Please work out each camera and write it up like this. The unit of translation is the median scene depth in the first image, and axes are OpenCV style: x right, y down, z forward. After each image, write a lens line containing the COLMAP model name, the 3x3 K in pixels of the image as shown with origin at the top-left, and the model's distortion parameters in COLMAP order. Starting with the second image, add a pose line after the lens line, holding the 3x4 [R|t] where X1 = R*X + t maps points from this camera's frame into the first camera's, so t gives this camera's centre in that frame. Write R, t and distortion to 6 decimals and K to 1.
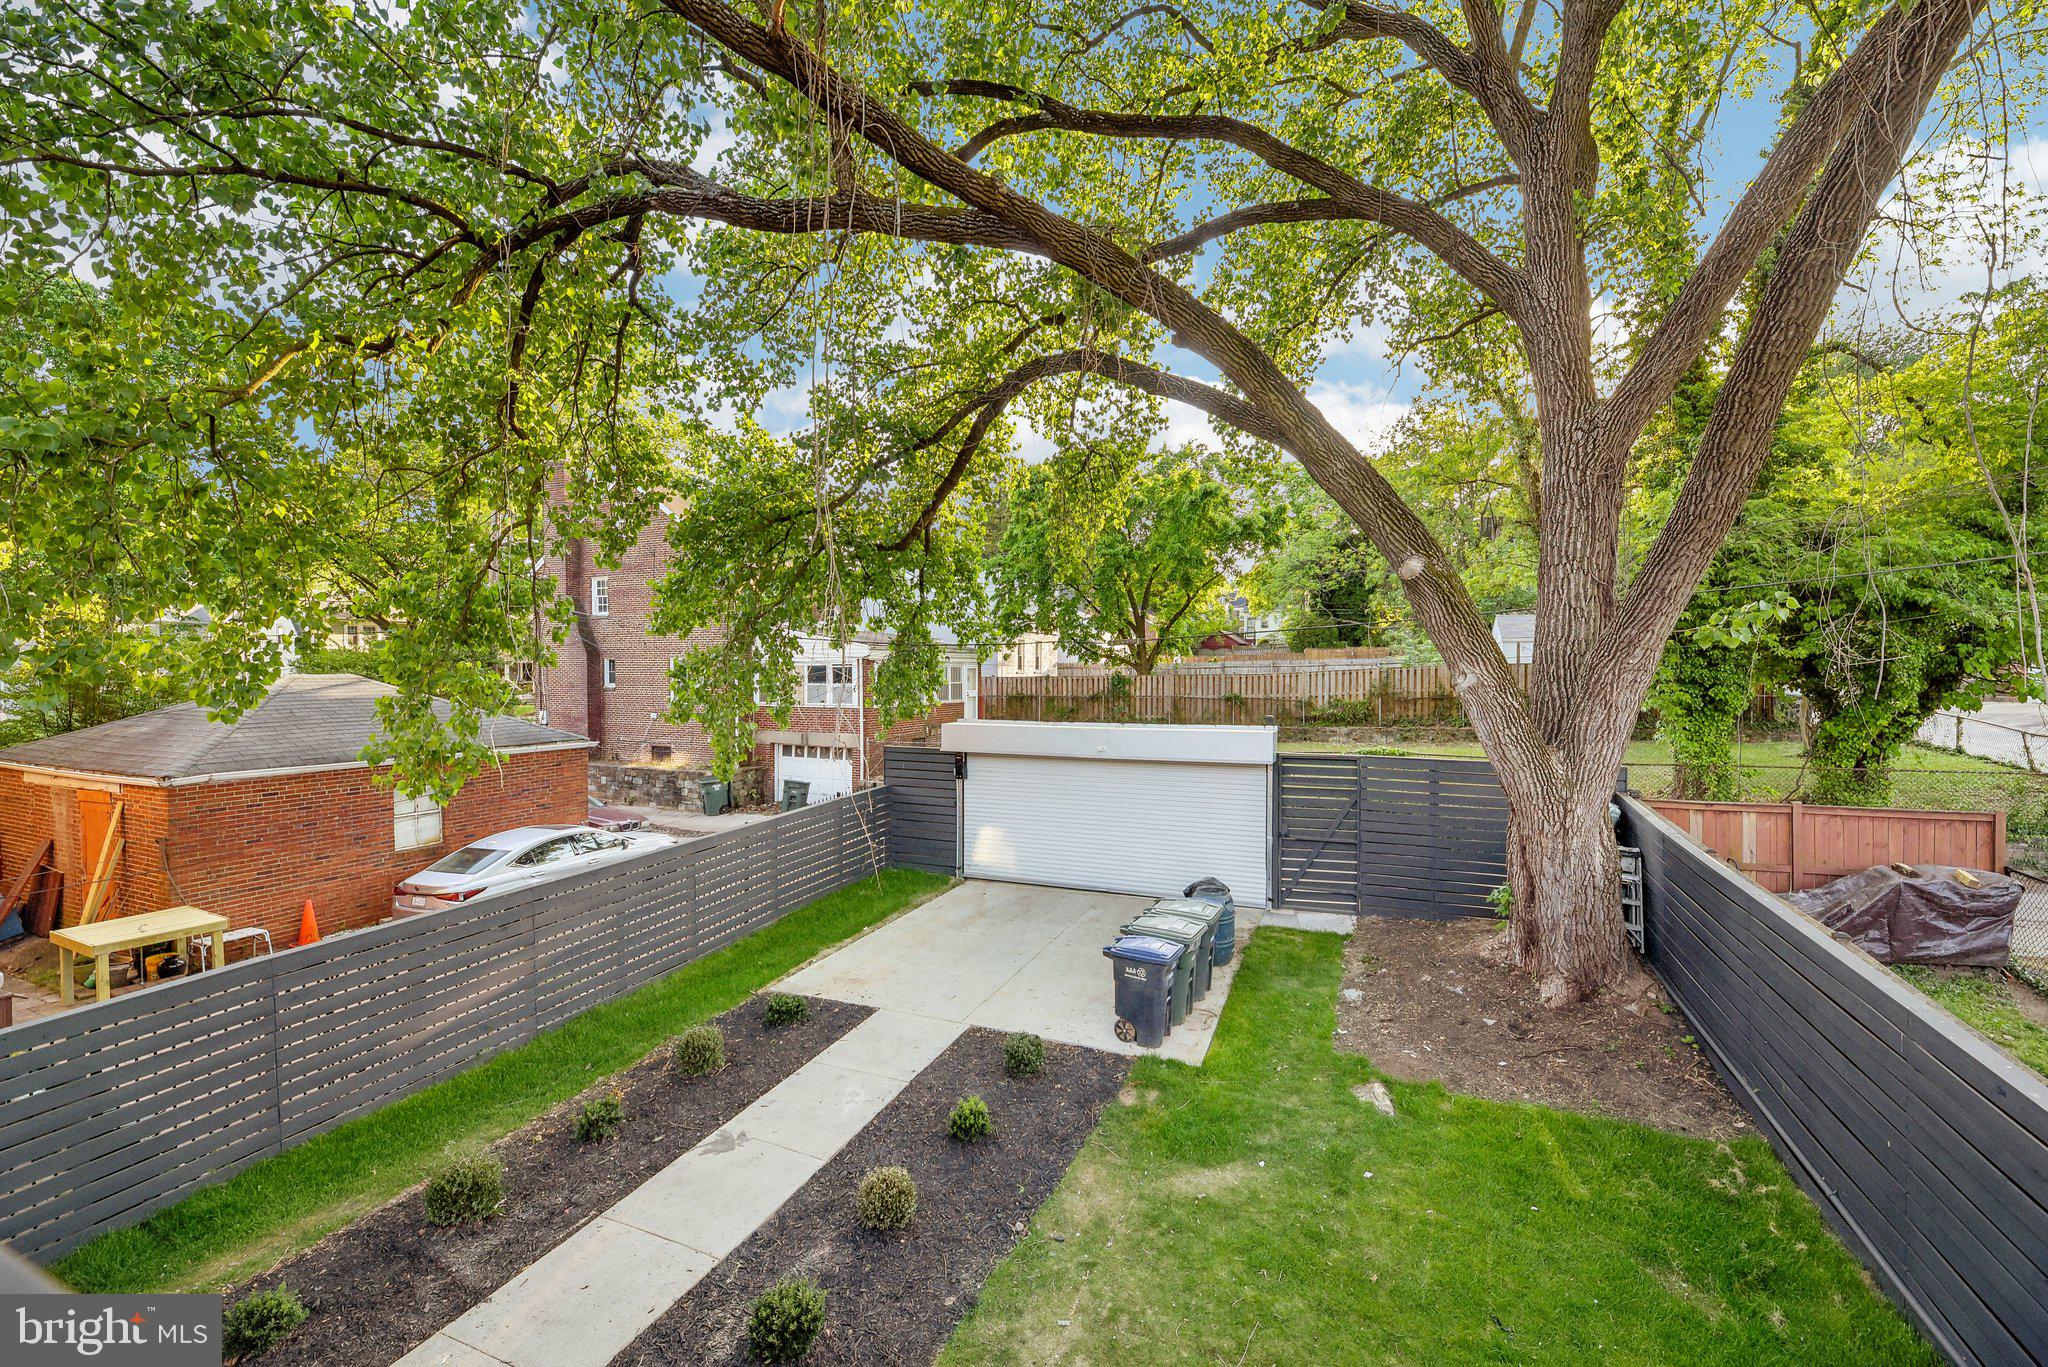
lens RADIAL K [[855.7, 0, 1035.7], [0, 855.7, 695.6], [0, 0, 1]] dist [-0.001044, -0.000861]
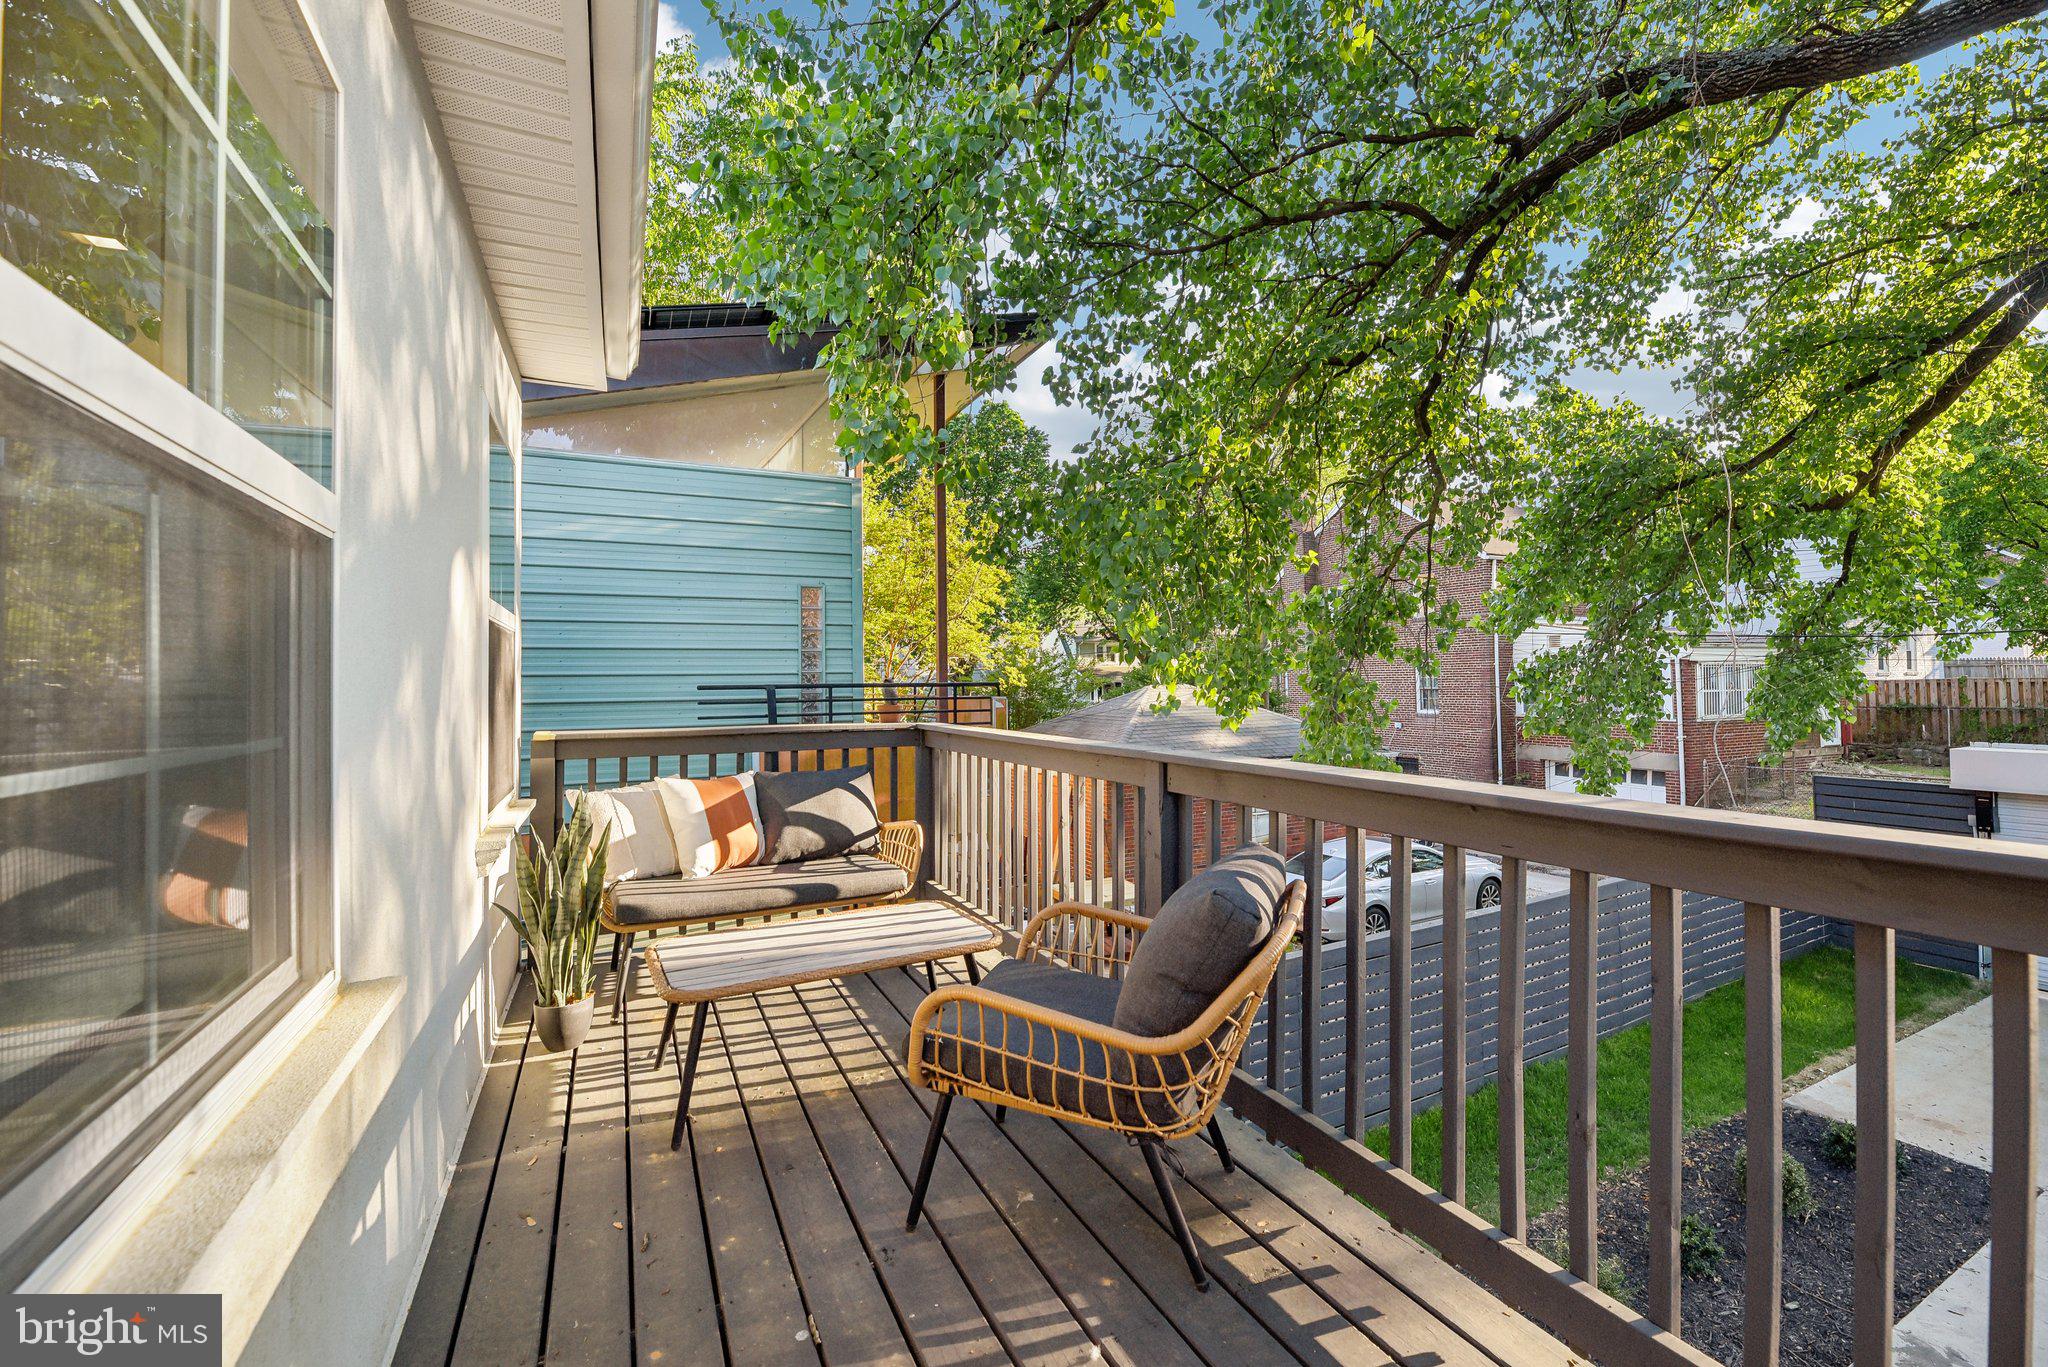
lens RADIAL K [[855.7, 0, 1020.0], [0, 855.7, 685.9], [0, 0, 1]] dist [-0.001044, -0.000861]
pose [[0.763913, -0.009017, -0.645256, -0.206491], [-0.004109, 0.999814, -0.018835, -0.001987], [0.645306, 0.017040, 0.763734, -0.009346]]
